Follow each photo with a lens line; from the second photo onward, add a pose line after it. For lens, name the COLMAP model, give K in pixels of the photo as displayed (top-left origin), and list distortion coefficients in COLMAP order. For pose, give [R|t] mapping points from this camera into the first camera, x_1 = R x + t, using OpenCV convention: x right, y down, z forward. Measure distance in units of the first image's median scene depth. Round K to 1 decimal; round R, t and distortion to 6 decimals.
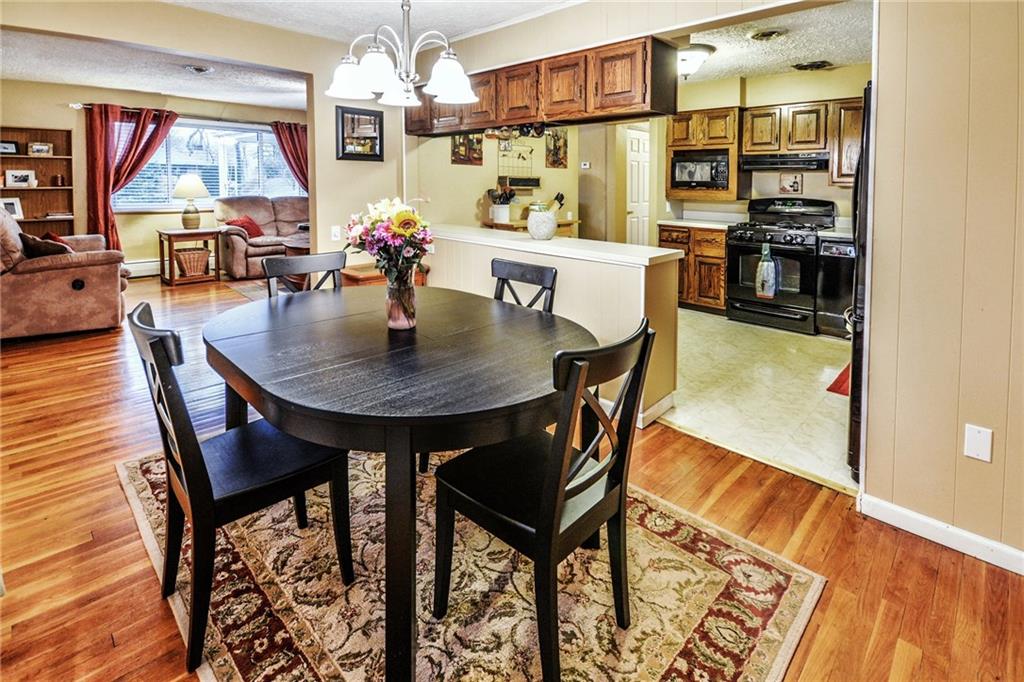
lens RADIAL K [[504.9, 0, 538.8], [0, 504.9, 191.5], [0, 0, 1]] dist [0.002271, -0.008666]
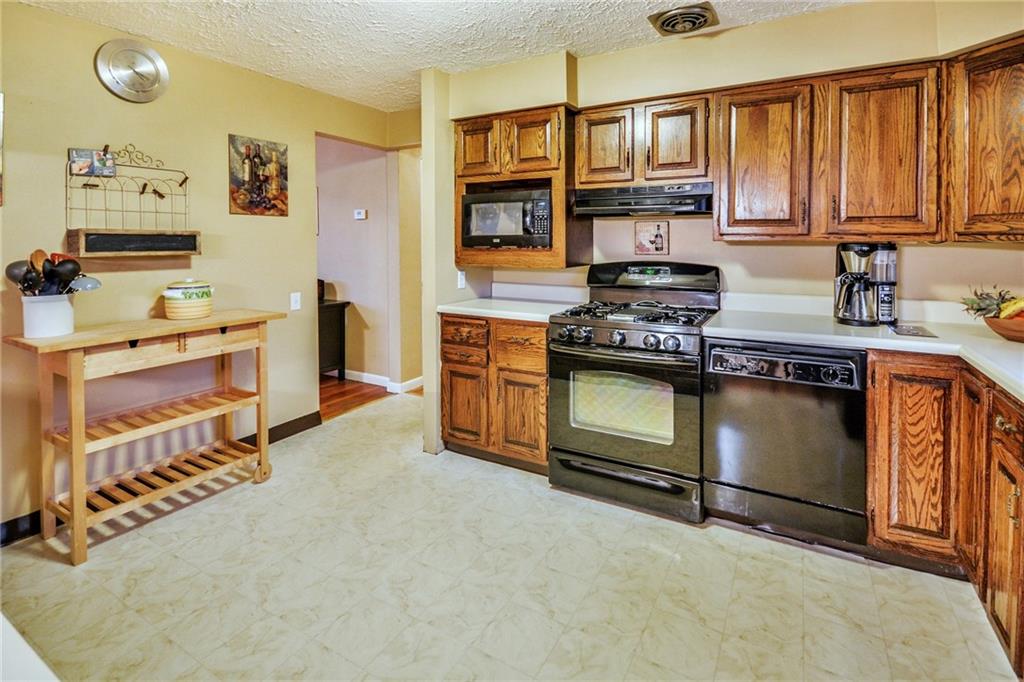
lens RADIAL K [[500.4, 0, 532.8], [0, 500.4, 239.7], [0, 0, 1]] dist [-0.000034, -0.001015]
pose [[0.970641, -0.014196, 0.240112, 0.218676], [0.018462, 0.999709, -0.015526, -0.006573], [-0.239822, 0.019503, 0.970621, 0.455484]]
